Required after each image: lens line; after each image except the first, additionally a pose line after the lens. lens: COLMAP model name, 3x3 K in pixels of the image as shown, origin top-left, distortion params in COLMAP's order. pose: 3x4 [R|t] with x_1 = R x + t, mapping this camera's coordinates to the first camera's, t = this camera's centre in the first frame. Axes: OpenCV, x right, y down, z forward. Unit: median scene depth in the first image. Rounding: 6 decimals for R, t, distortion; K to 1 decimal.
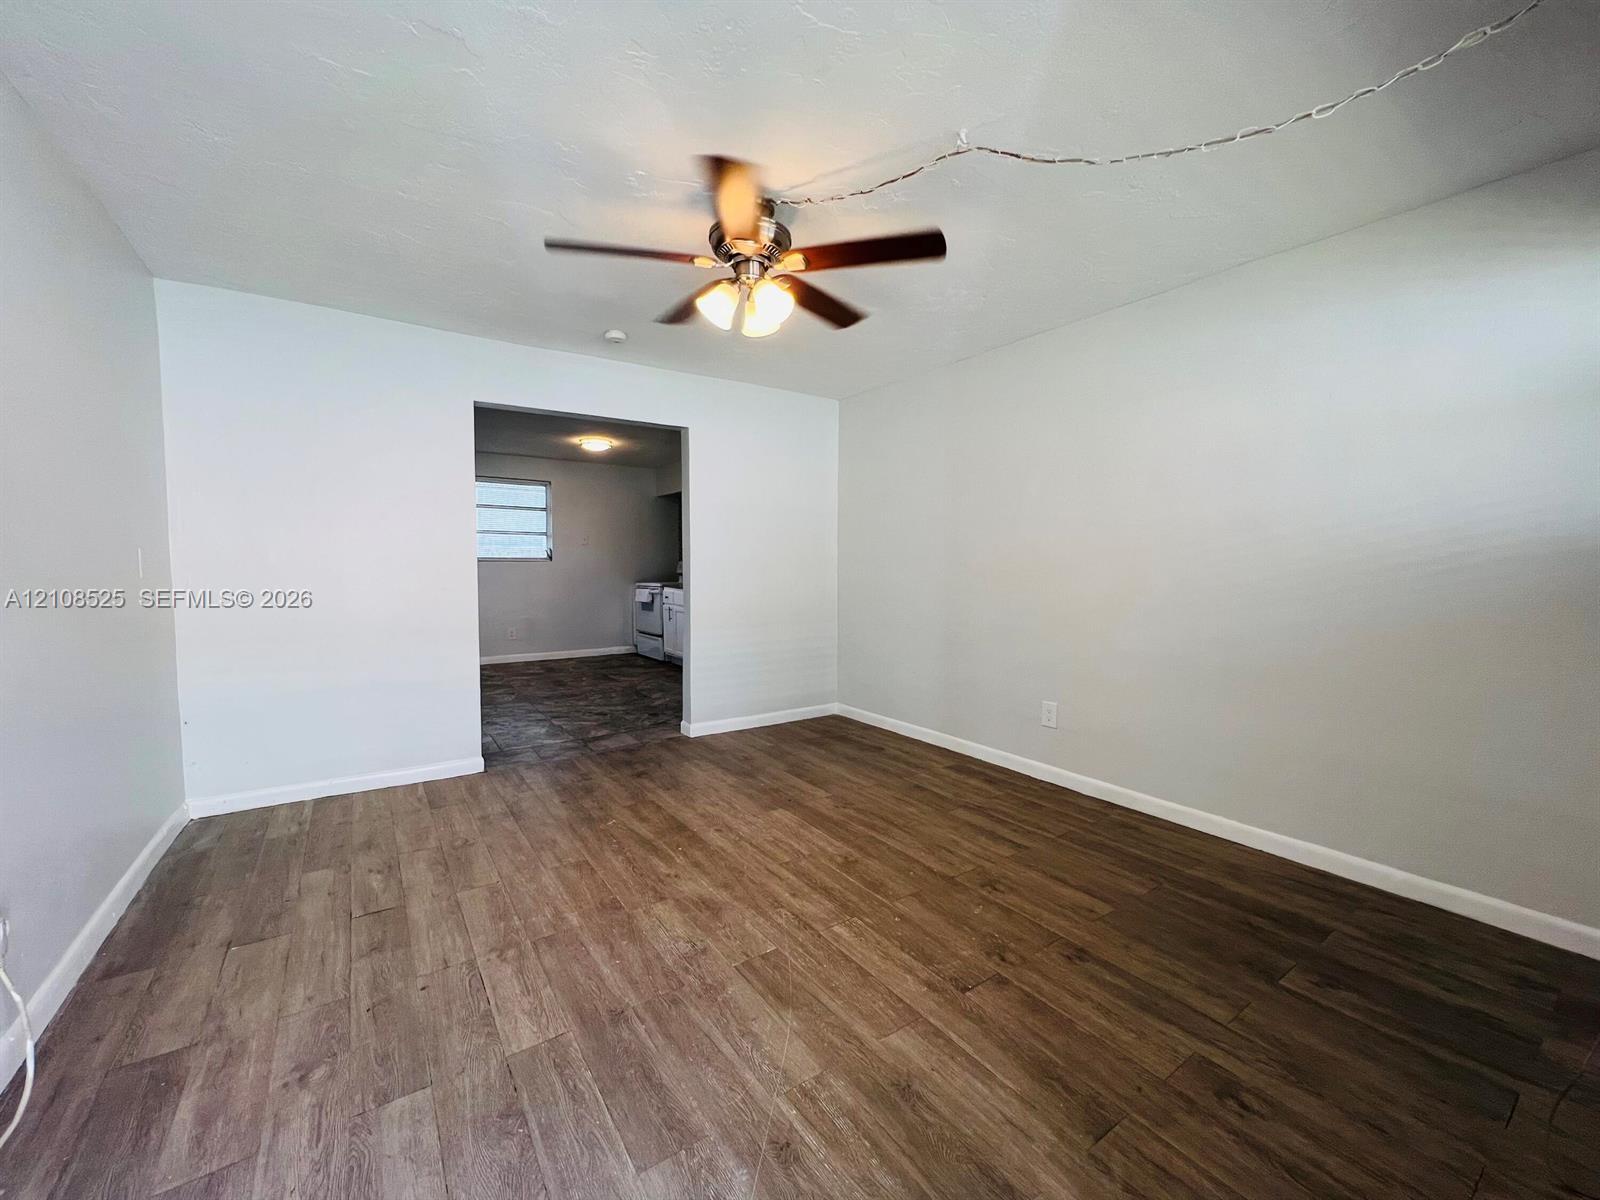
lens RADIAL K [[637.7, 0, 801.3], [0, 637.7, 603.8], [0, 0, 1]] dist [-0.008000, 0.001570]
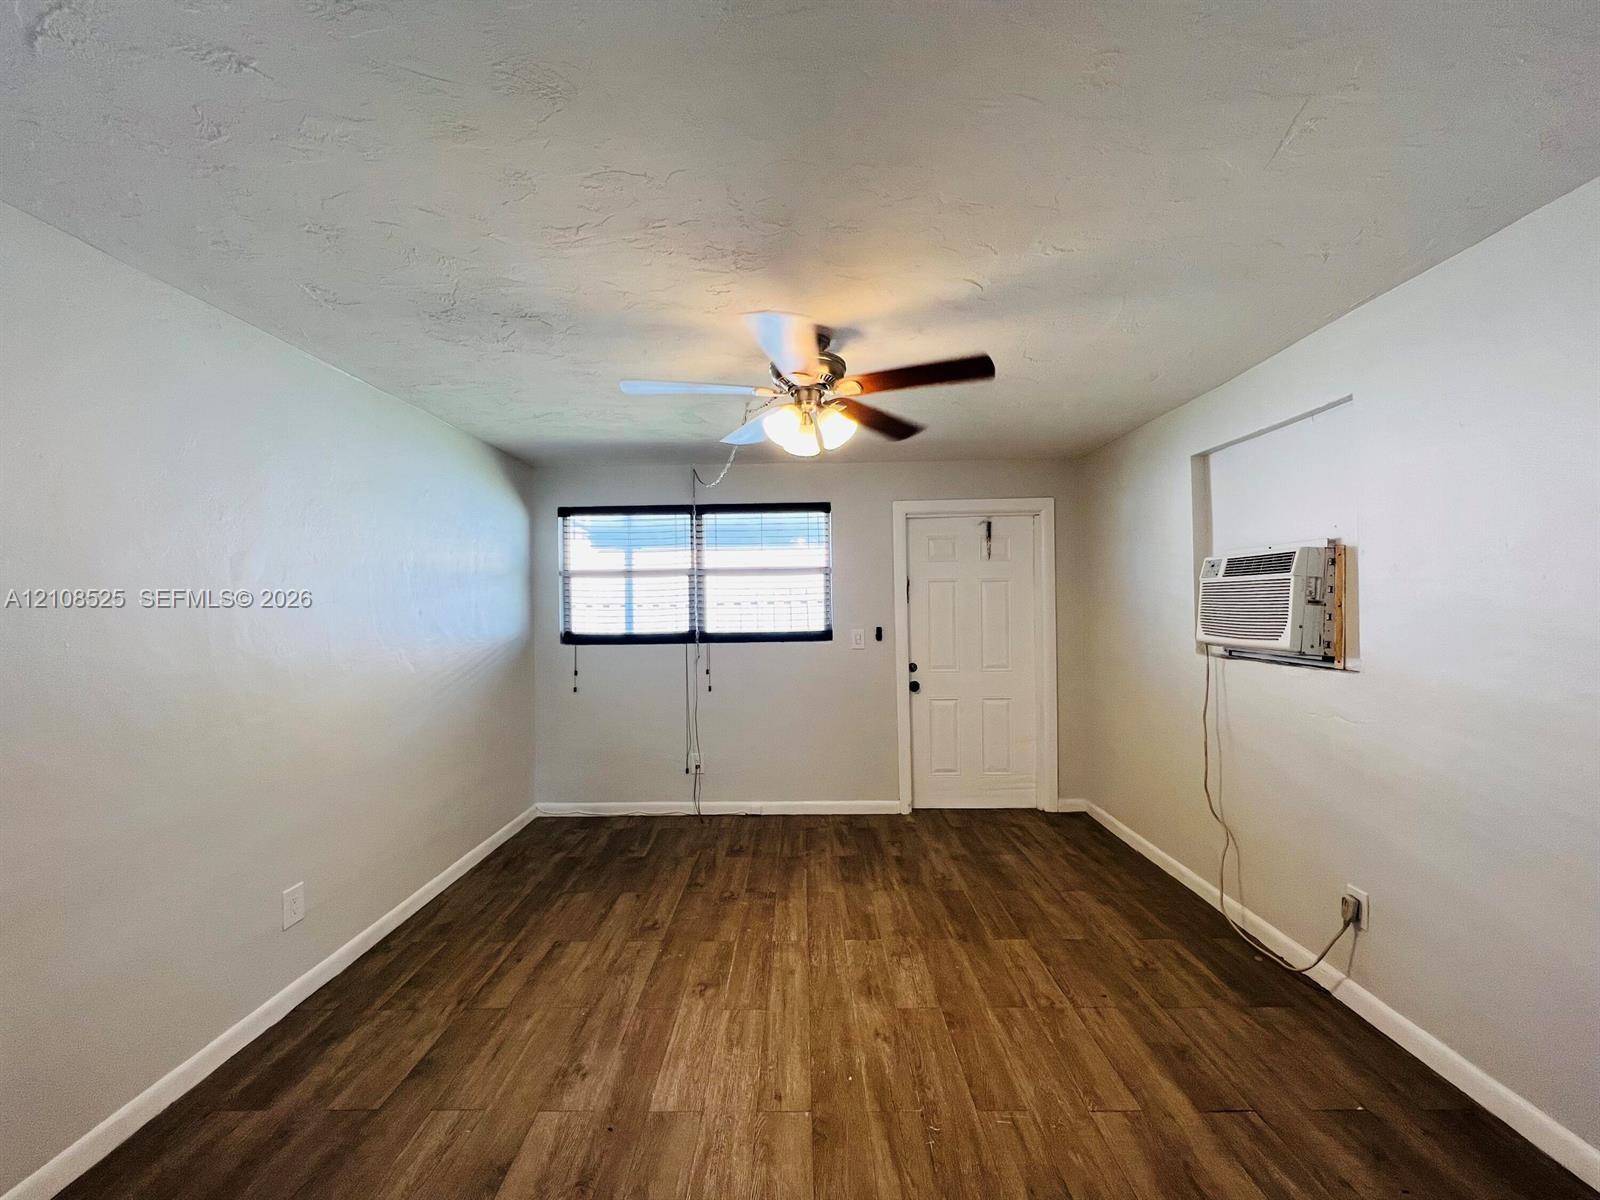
lens RADIAL K [[637.7, 0, 796.7], [0, 637.7, 604.1], [0, 0, 1]] dist [-0.008000, 0.001570]
pose [[-0.814558, 0.009500, 0.580005, -0.664445], [0.051323, 0.997125, 0.055745, -0.234411], [-0.577808, 0.075175, -0.812704, 1.858070]]
